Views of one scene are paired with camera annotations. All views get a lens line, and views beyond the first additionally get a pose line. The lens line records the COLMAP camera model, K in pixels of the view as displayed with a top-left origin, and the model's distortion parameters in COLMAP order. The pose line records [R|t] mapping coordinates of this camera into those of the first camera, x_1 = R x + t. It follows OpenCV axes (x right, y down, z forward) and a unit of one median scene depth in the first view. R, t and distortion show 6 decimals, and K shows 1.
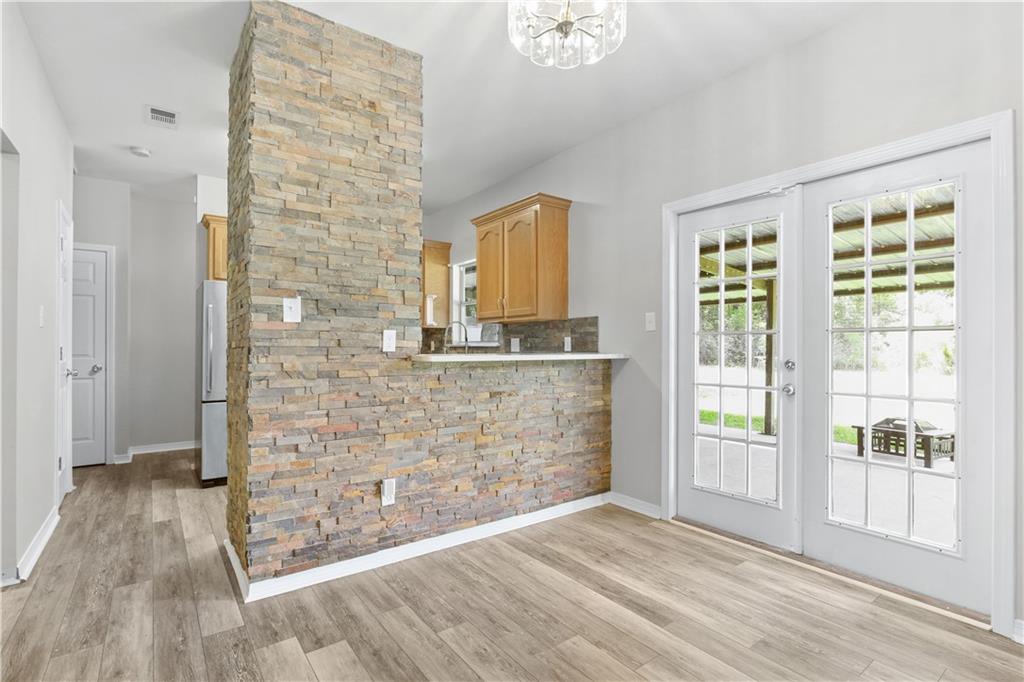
lens RADIAL K [[477.8, 0, 505.2], [0, 477.8, 345.1], [0, 0, 1]] dist [-0.020654, 0.003433]
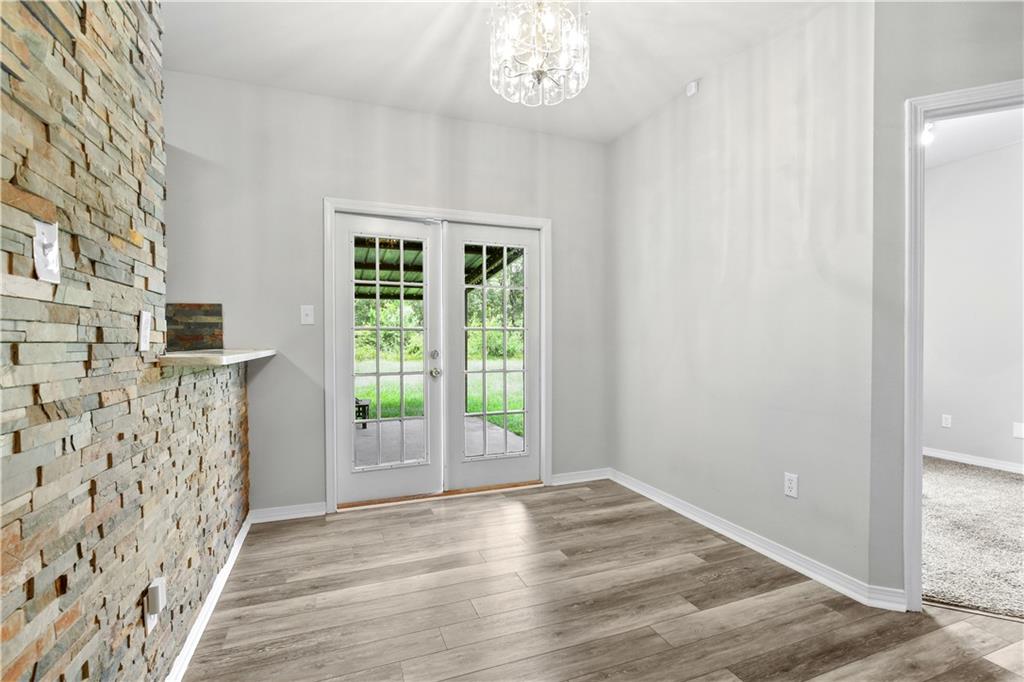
lens RADIAL K [[477.8, 0, 510.9], [0, 477.8, 348.6], [0, 0, 1]] dist [-0.020654, 0.003433]
pose [[0.258804, -0.019694, 0.965729, -0.579948], [0.001972, 0.999801, 0.019861, 0.000863], [-0.965928, -0.003235, 0.258791, 0.405952]]
